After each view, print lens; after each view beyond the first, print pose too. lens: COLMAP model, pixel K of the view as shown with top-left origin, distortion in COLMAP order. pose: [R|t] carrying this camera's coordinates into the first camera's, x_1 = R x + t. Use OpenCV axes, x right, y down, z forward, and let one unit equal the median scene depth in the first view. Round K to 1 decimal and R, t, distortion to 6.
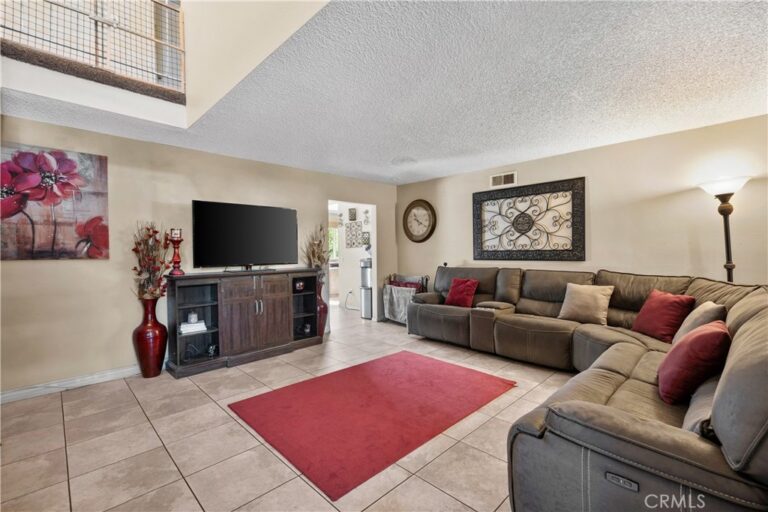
lens RADIAL K [[338.5, 0, 384.3], [0, 338.5, 253.7], [0, 0, 1]] dist [0.001311, 0.000126]
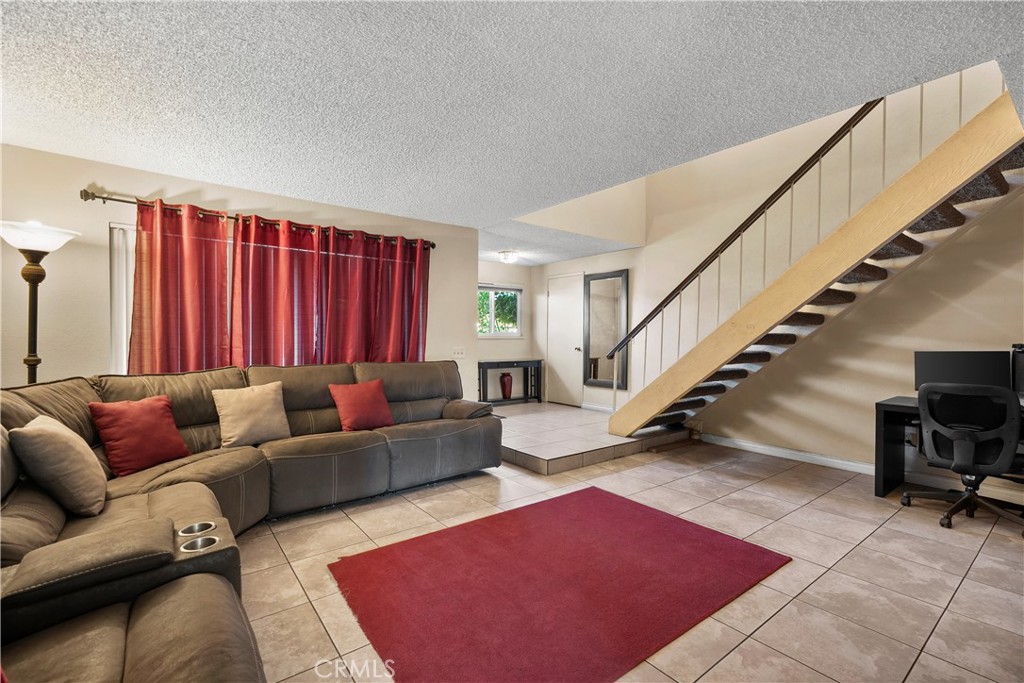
lens RADIAL K [[451.3, 0, 510.6], [0, 451.3, 338.9], [0, 0, 1]] dist [0.001311, 0.000126]
pose [[-0.992652, 0.005613, 0.120874, -0.011508], [0.007596, 0.999844, 0.015944, -0.012291], [-0.120766, 0.016745, -0.992540, 1.793842]]
